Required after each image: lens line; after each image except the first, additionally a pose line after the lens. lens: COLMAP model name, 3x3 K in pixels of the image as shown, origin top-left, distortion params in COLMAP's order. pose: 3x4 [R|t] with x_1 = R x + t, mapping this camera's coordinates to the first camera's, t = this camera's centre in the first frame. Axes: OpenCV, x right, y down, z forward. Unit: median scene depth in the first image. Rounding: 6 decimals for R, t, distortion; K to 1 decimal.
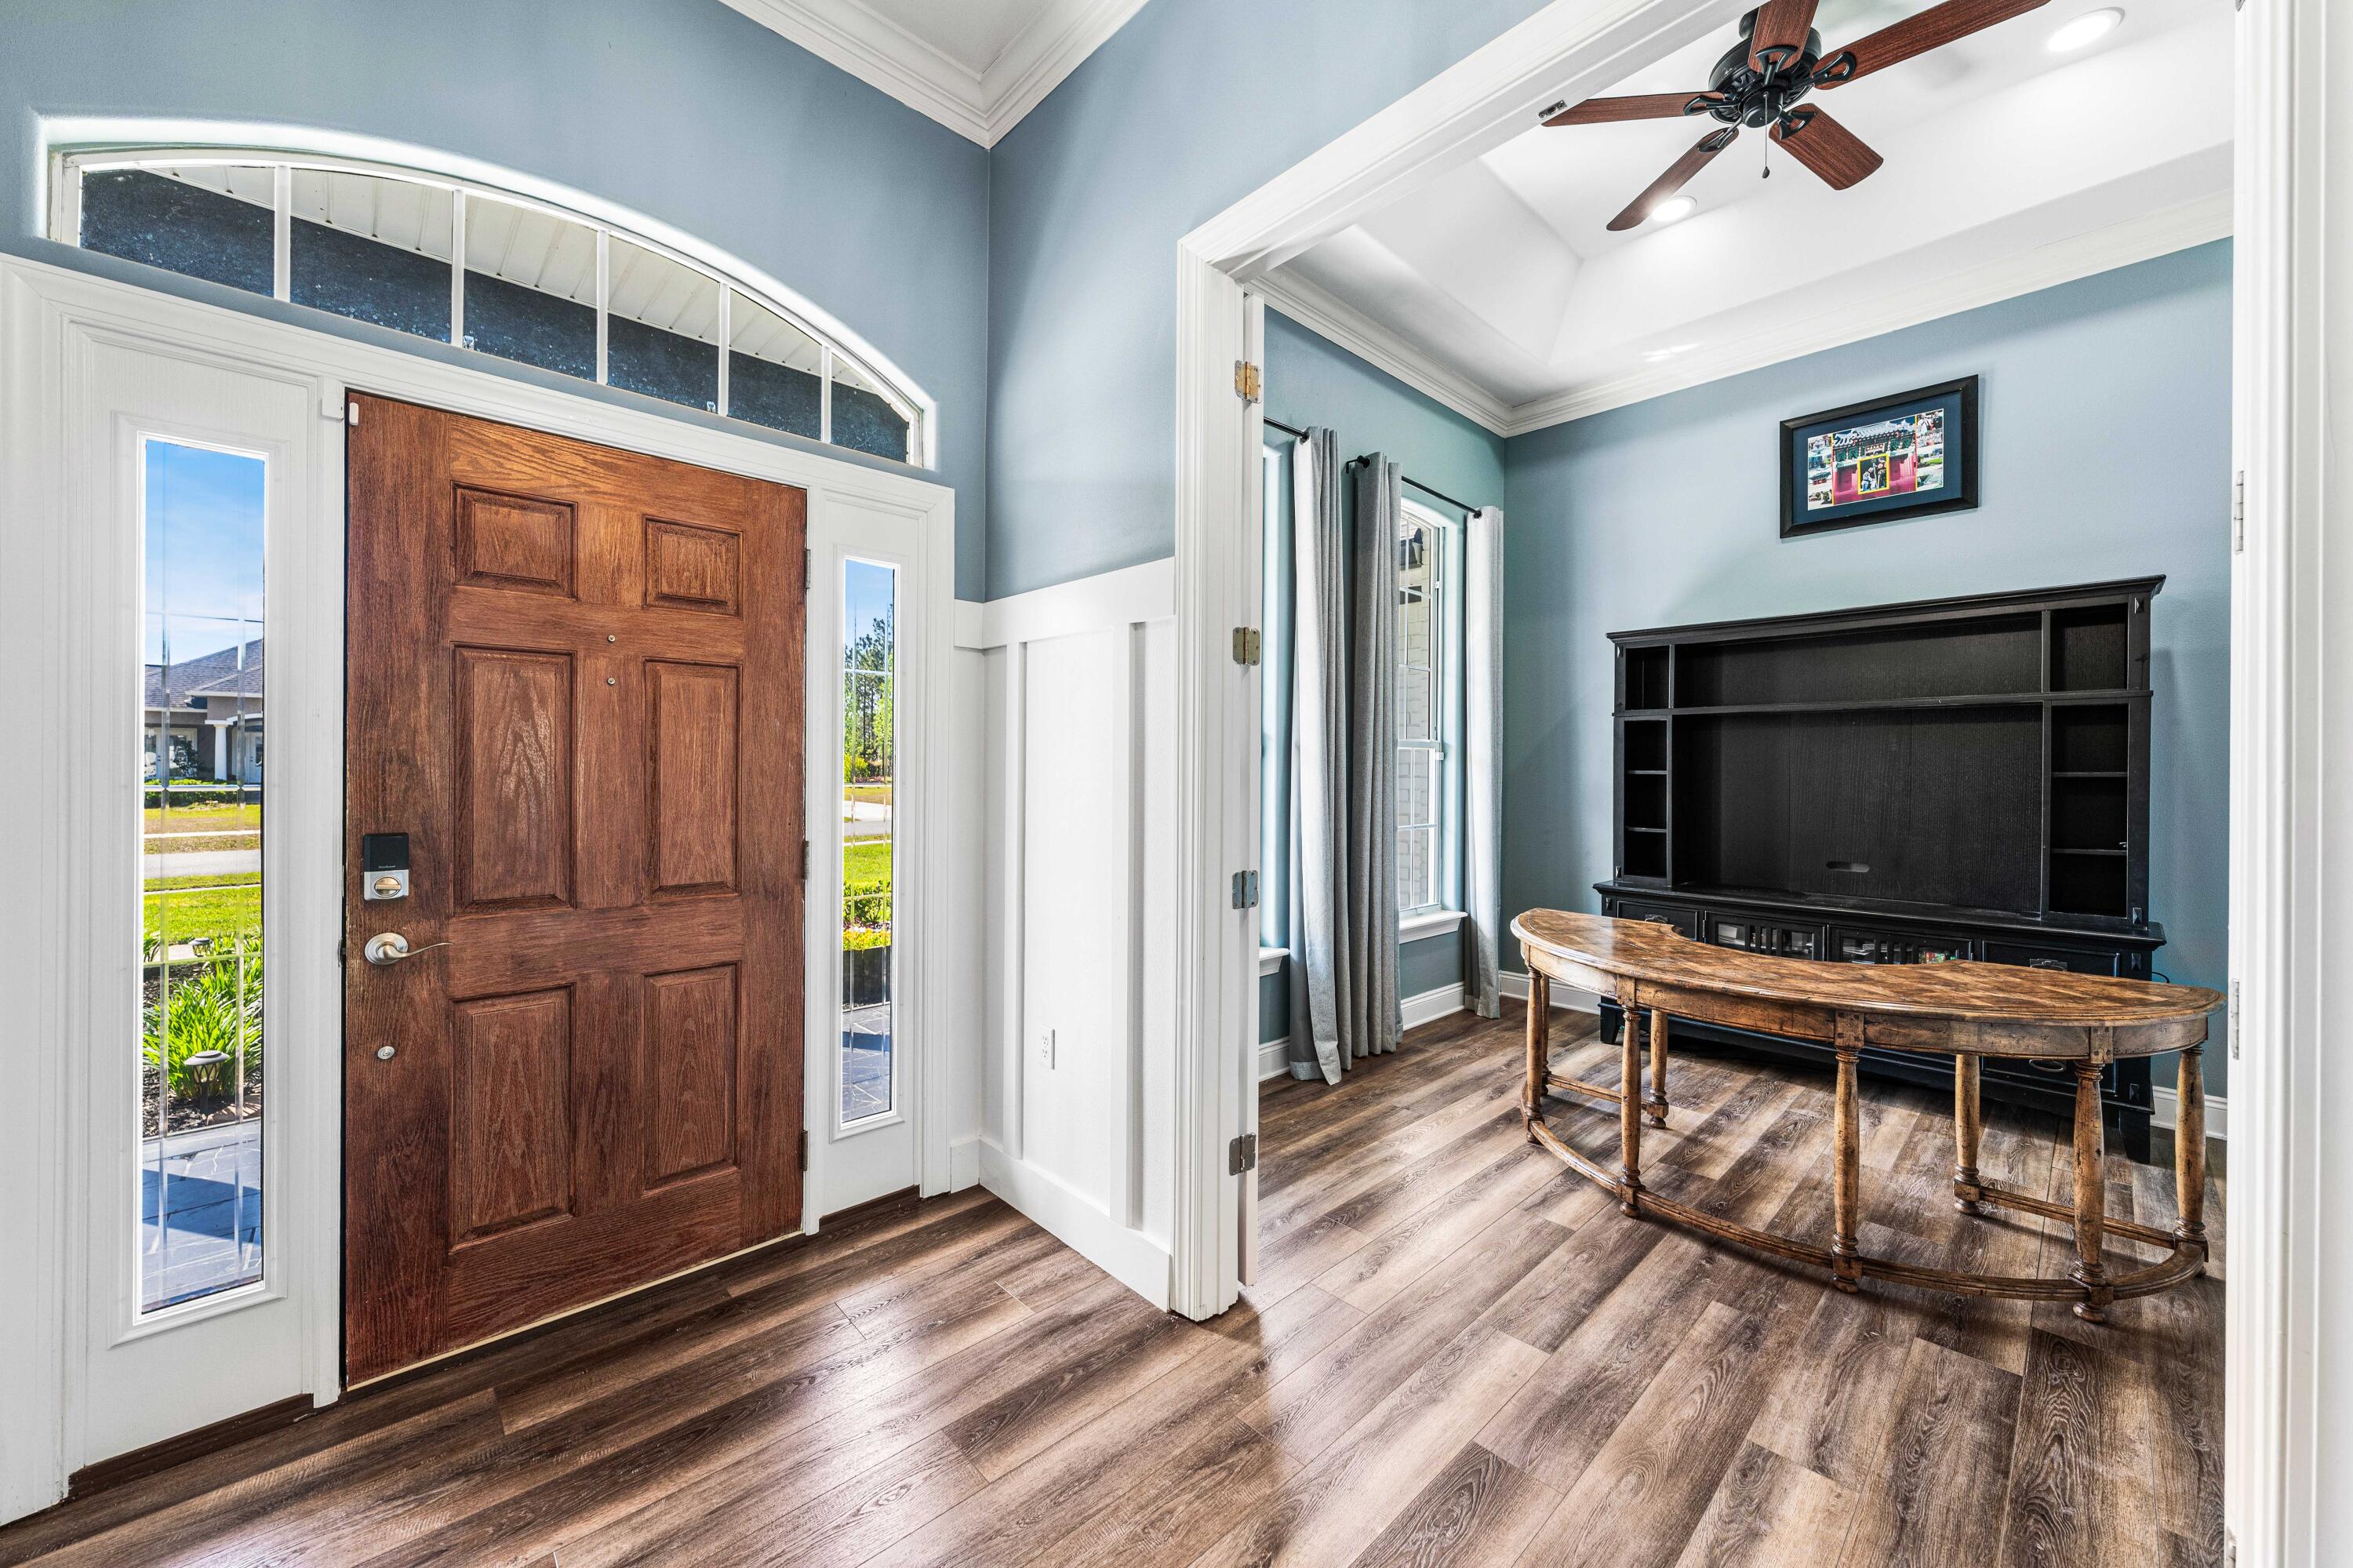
lens RADIAL K [[877.4, 0, 1172.0], [0, 877.4, 773.1], [0, 0, 1]] dist [-0.001403, 0.000036]
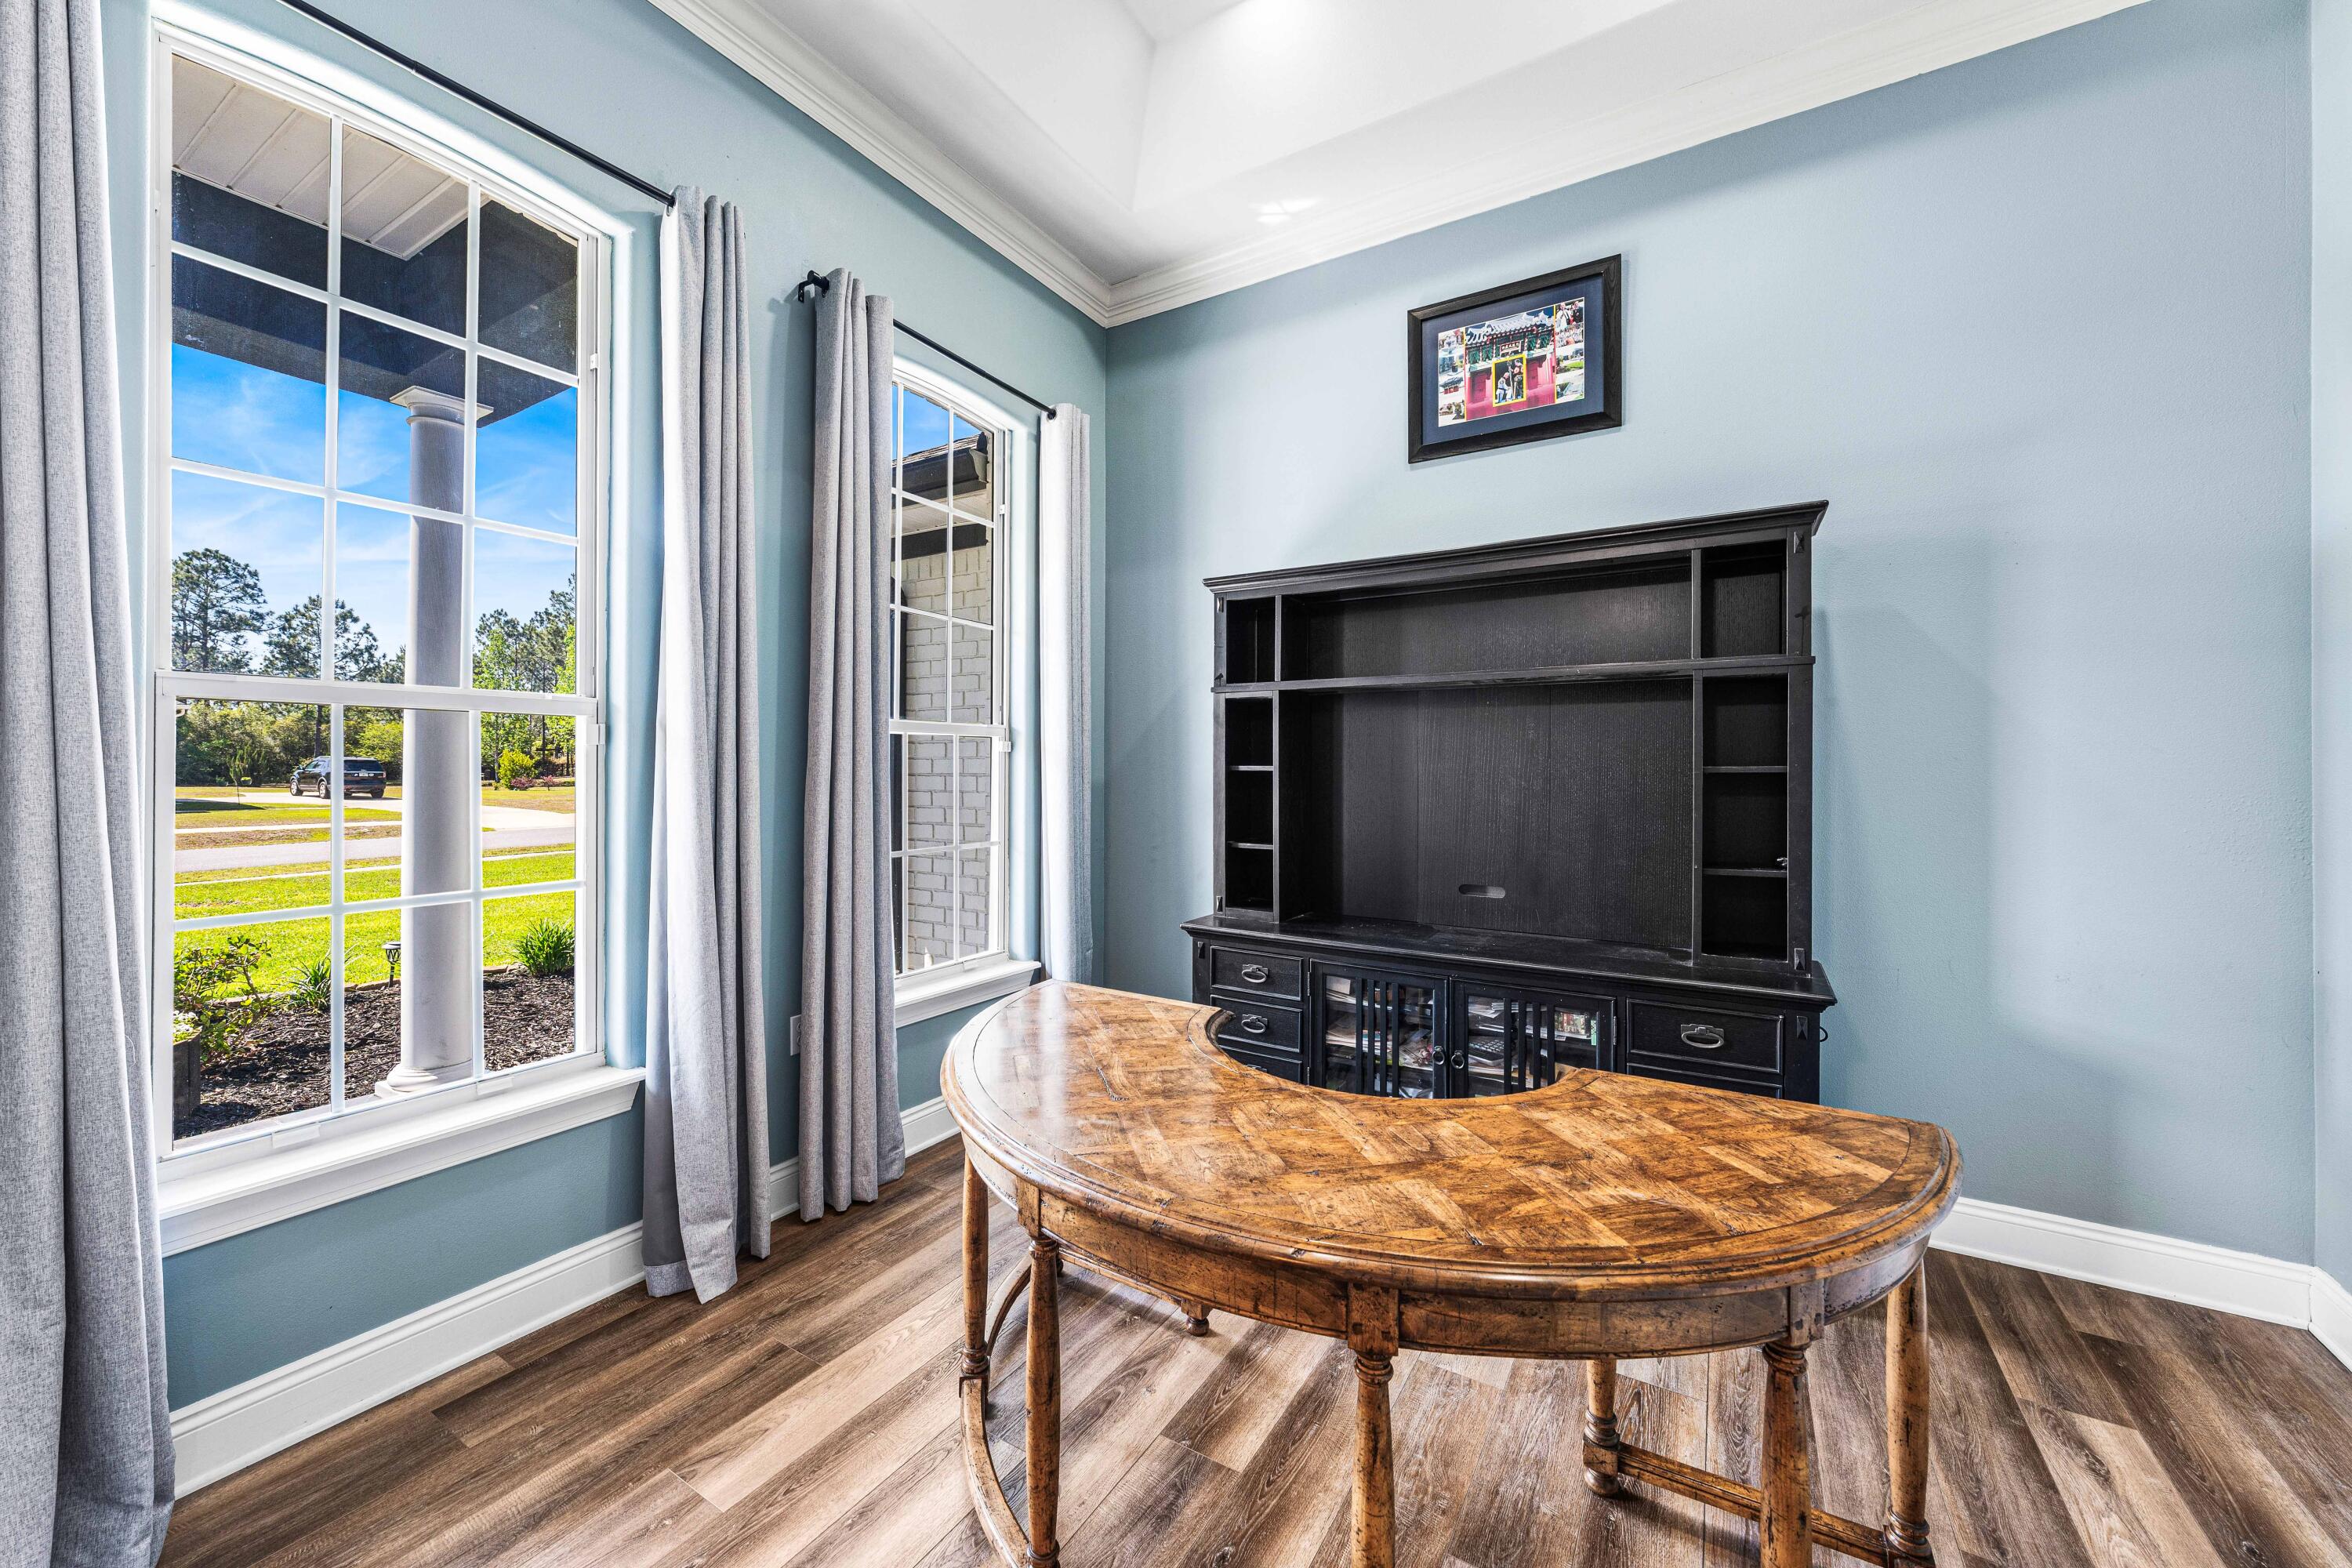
lens RADIAL K [[892.1, 0, 1170.2], [0, 892.1, 768.4], [0, 0, 1]] dist [-0.001387, 0.000015]
pose [[0.965828, -0.002527, 0.259171, 0.314434], [0.003273, 0.999992, -0.002450, 0.000949], [-0.259163, 0.003214, 0.965828, 0.327414]]
